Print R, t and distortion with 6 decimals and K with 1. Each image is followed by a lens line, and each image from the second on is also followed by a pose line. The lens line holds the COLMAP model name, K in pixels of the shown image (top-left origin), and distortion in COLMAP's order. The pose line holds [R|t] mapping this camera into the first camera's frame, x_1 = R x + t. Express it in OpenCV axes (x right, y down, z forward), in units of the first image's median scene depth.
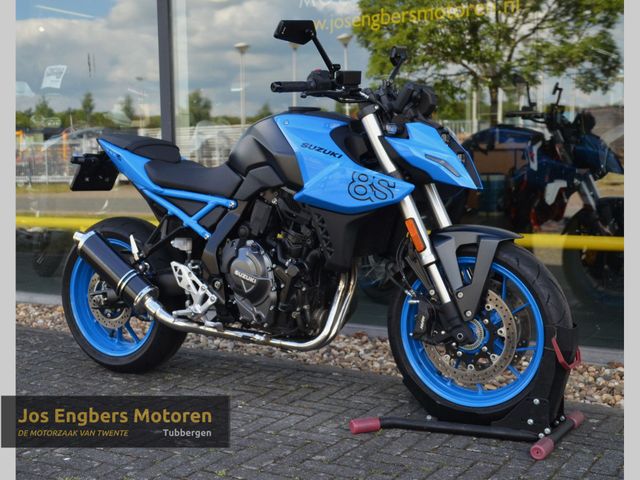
lens RADIAL K [[844.3, 0, 319.2], [0, 844.3, 243.5], [0, 0, 1]] dist [0.005189, 0.000000]
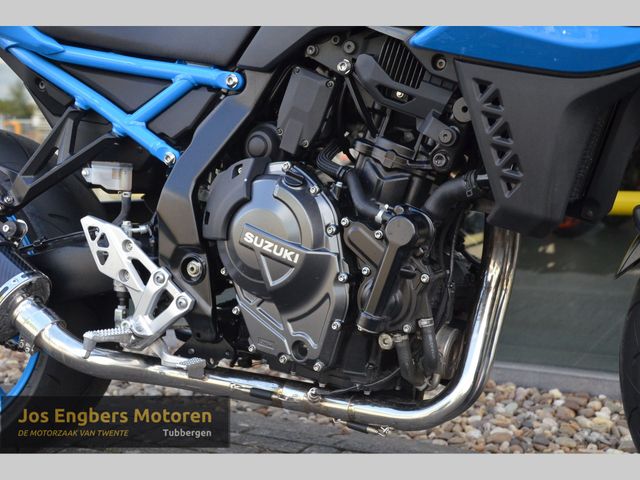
lens RADIAL K [[915.1, 0, 348.7], [0, 915.1, 246.7], [0, 0, 1]] dist [0.133340, 0.000000]
pose [[0.993133, 0.015663, 0.115936, -0.098129], [-0.014858, 0.999859, -0.007805, 0.040317], [-0.116042, 0.006028, 0.993226, 0.535537]]
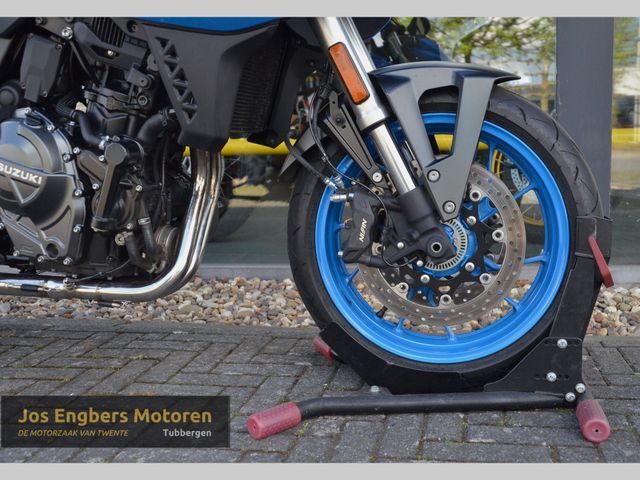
lens RADIAL K [[686.1, 0, 351.5], [0, 686.1, 245.7], [0, 0, 1]] dist [-0.000584, 0.000000]
pose [[0.933157, -0.069086, 0.352768, -0.045883], [0.050135, 0.996779, 0.062590, 0.065846], [-0.355956, -0.040721, 0.933615, 0.500779]]
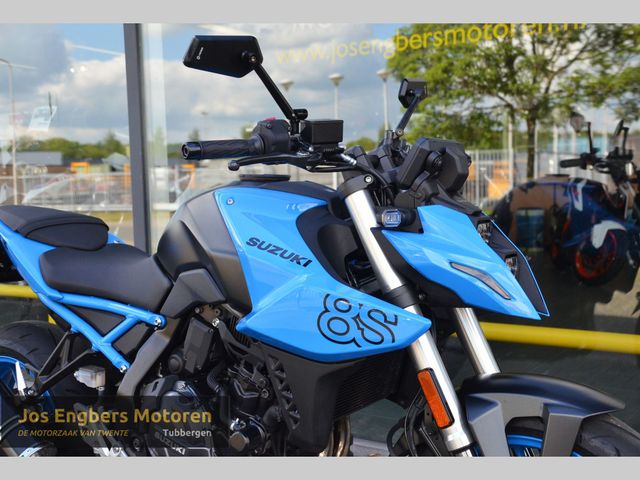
lens RADIAL K [[780.0, 0, 337.2], [0, 780.0, 239.7], [0, 0, 1]] dist [0.049930, 0.000000]
pose [[0.999336, -0.007024, -0.035739, 0.058250], [0.005945, 0.999526, -0.030218, -0.091320], [0.035934, 0.029985, 0.998904, 0.398618]]
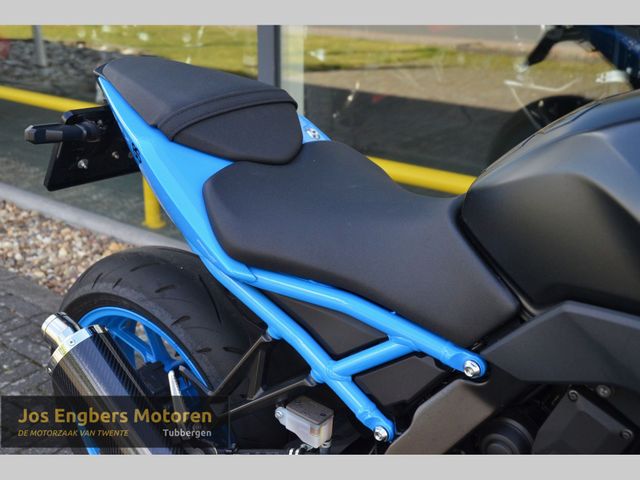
lens RADIAL K [[737.5, 0, 319.7], [0, 737.5, 241.1], [0, 0, 1]] dist [0.021361, 0.000000]
pose [[0.992254, 0.067681, -0.104167, -0.134443], [-0.037436, 0.962480, 0.268758, -0.163893], [0.118448, -0.262777, 0.957558, 0.750713]]
